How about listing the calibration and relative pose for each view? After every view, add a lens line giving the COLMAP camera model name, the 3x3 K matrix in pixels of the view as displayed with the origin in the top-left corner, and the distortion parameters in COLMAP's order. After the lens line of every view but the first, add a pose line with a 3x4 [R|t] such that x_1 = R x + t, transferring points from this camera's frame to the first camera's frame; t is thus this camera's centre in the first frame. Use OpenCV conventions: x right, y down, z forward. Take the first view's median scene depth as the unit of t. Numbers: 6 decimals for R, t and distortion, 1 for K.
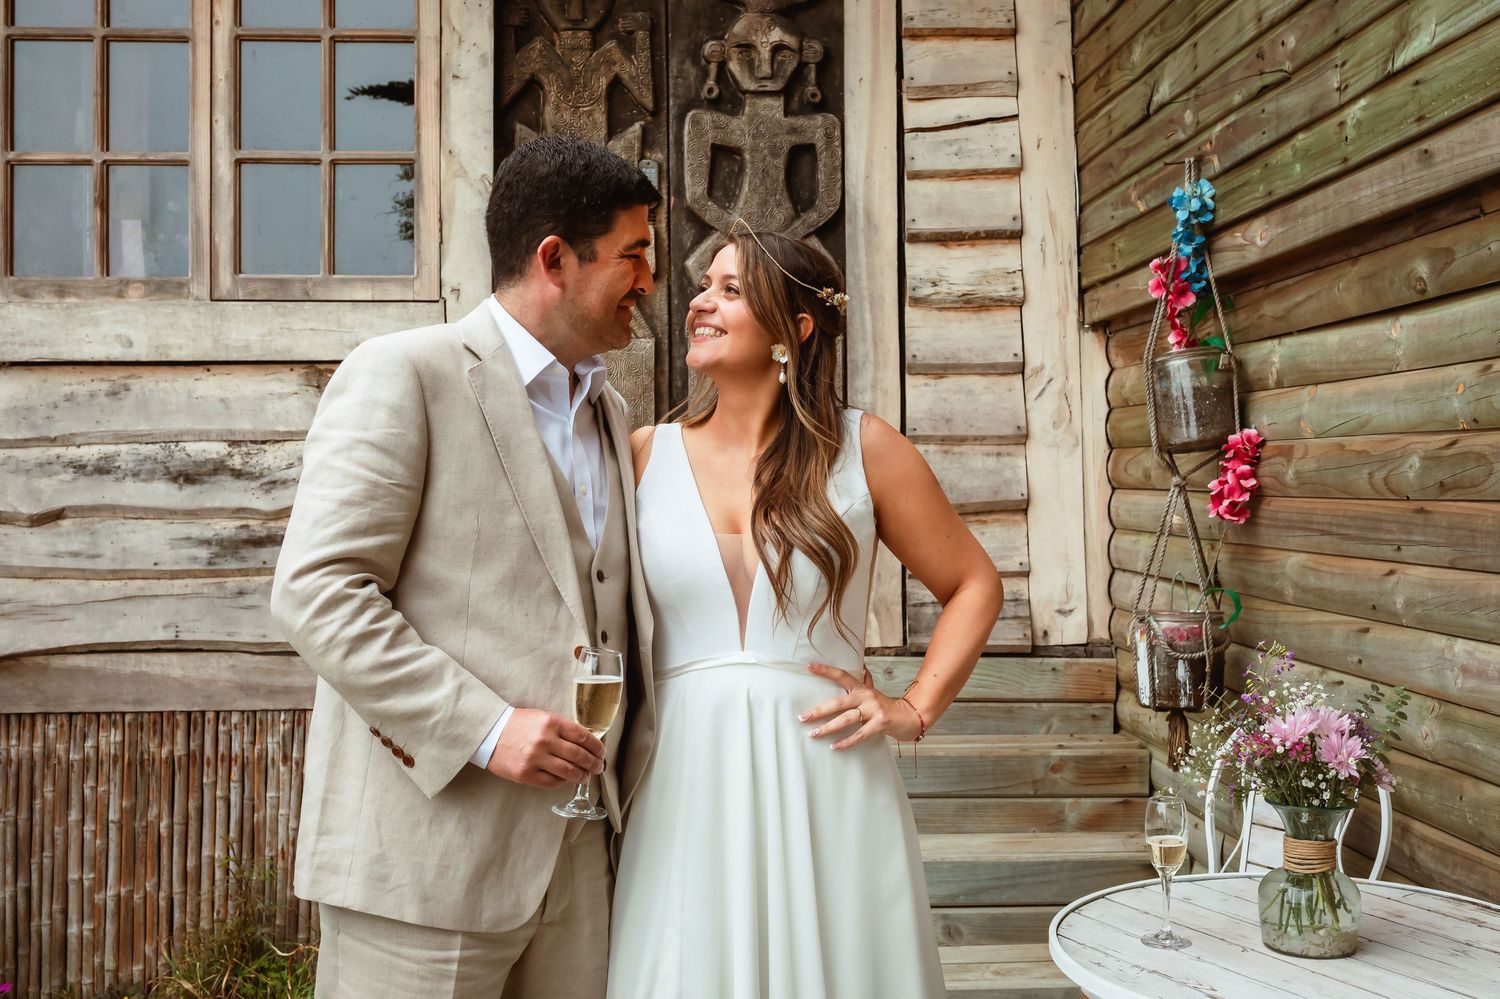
lens RADIAL K [[1466.9, 0, 818.4], [0, 1466.9, 465.0], [0, 0, 1]] dist [-0.015861, 0.000000]
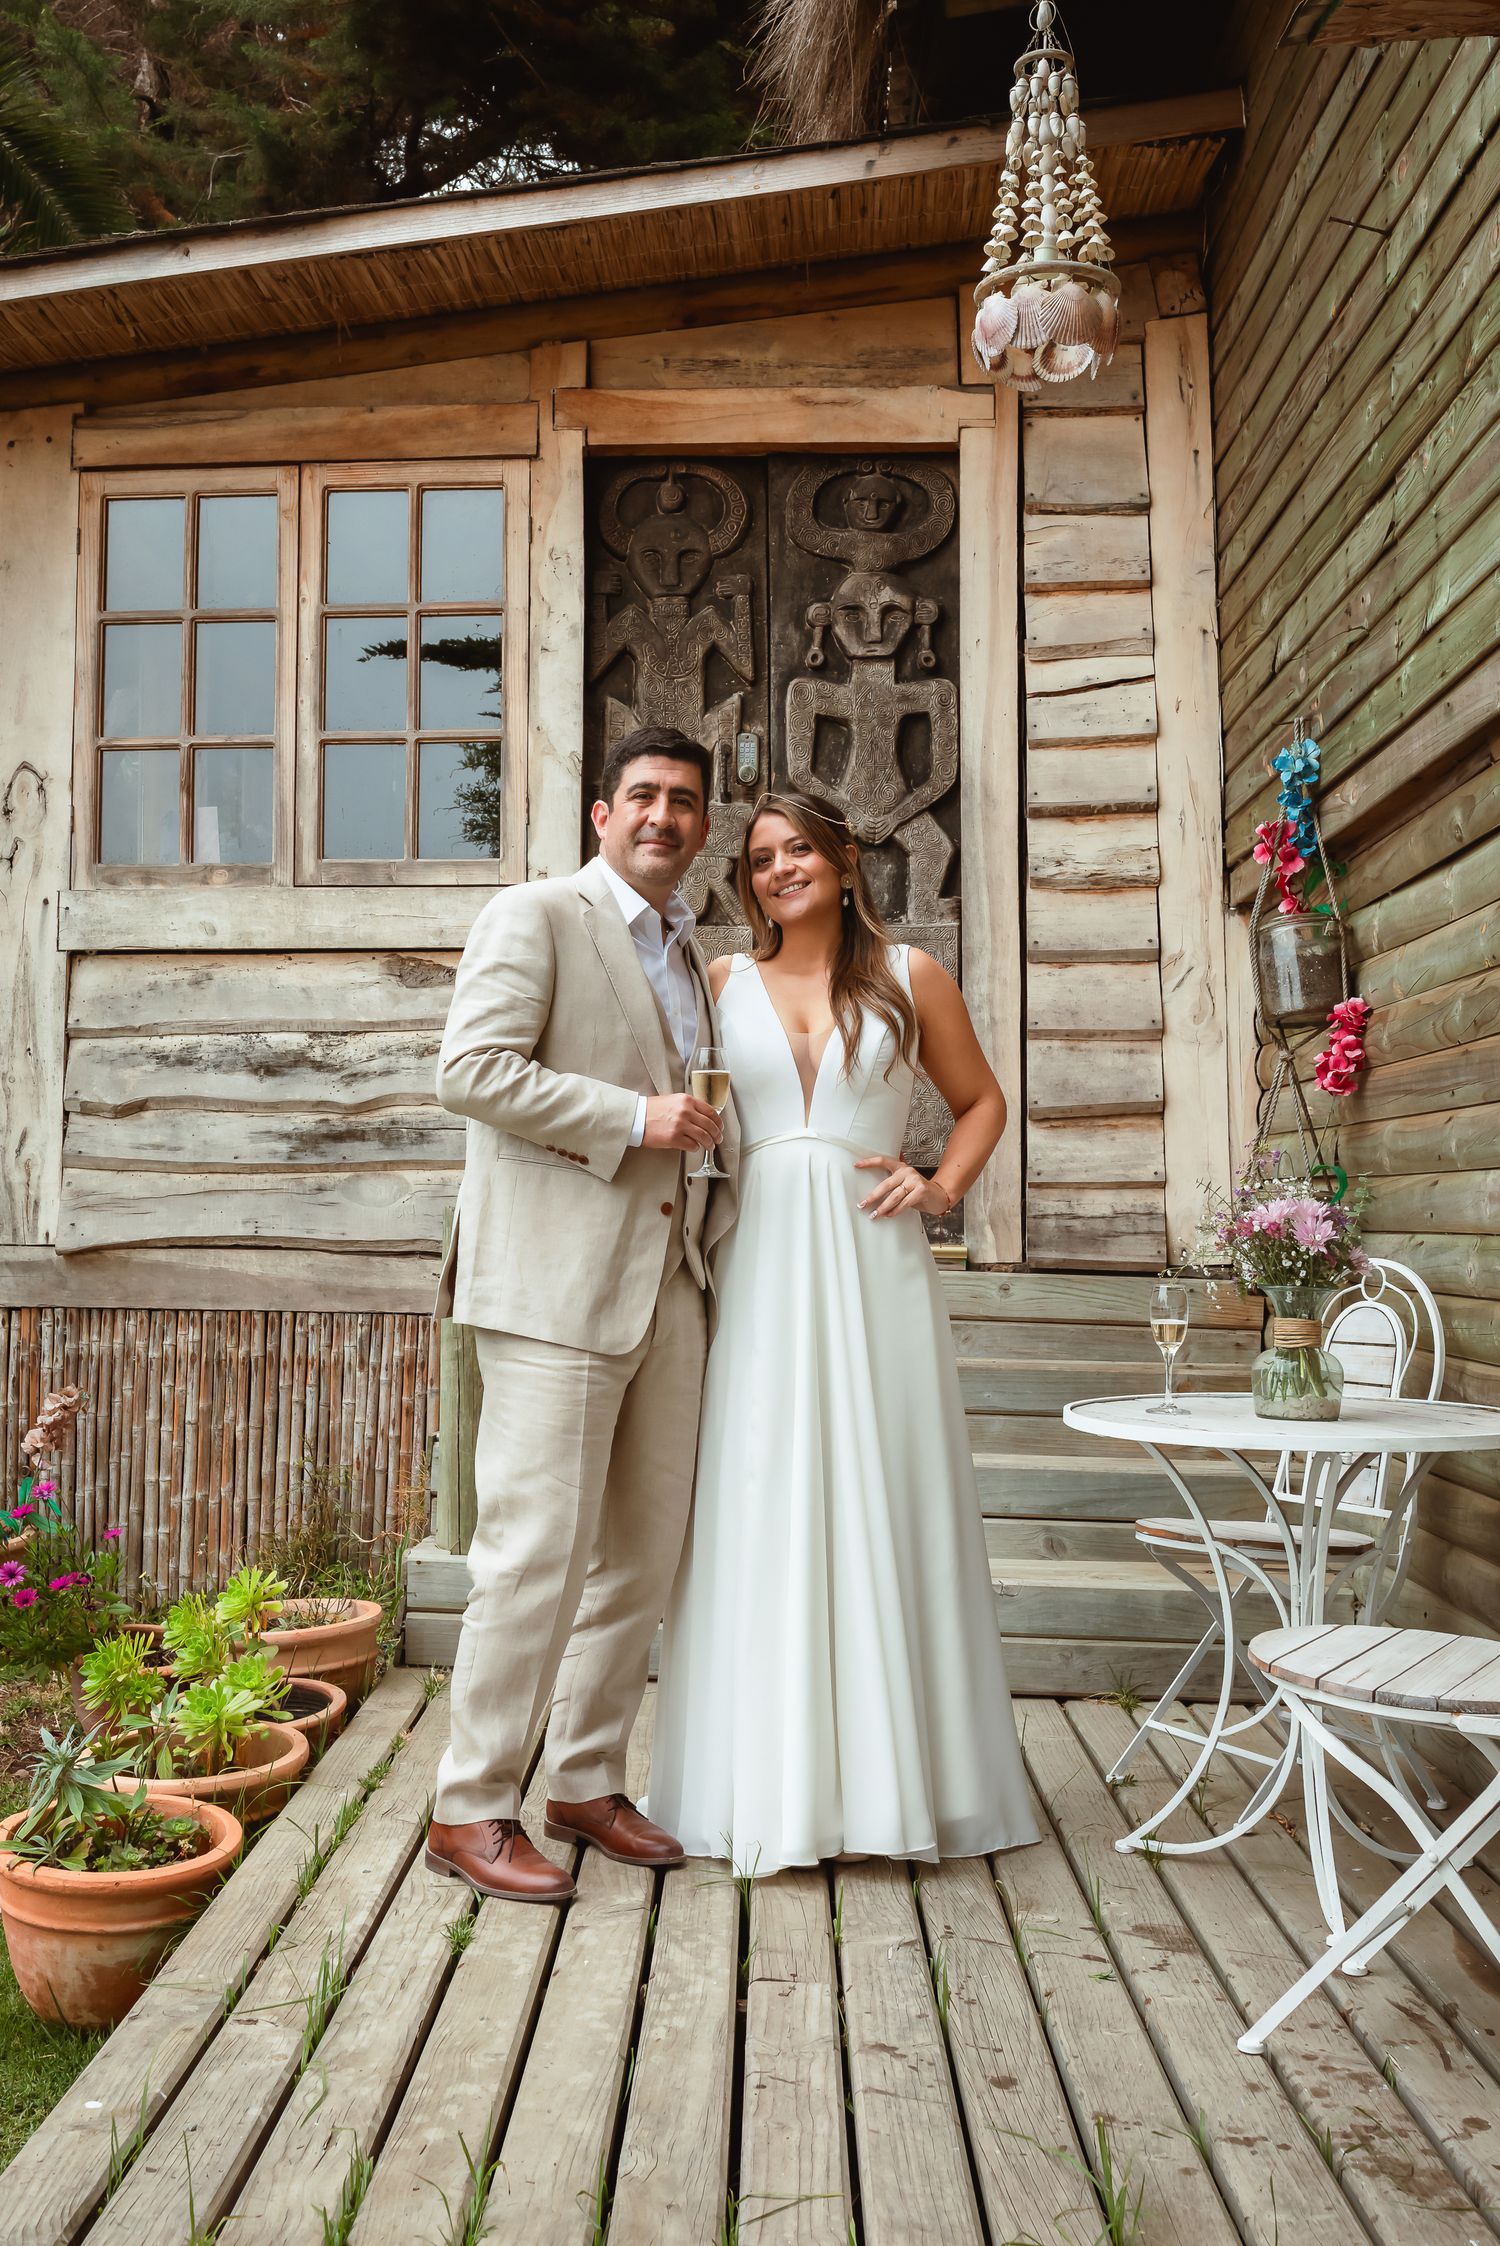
lens RADIAL K [[2196.5, 0, 746.4], [0, 2196.5, 1126.6], [0, 0, 1]] dist [-0.015861, 0.000000]
pose [[0.990336, 0.003828, -0.138638, 0.081709], [-0.008179, 0.999491, -0.030829, 0.088109], [0.138450, 0.031665, 0.989863, -0.387201]]
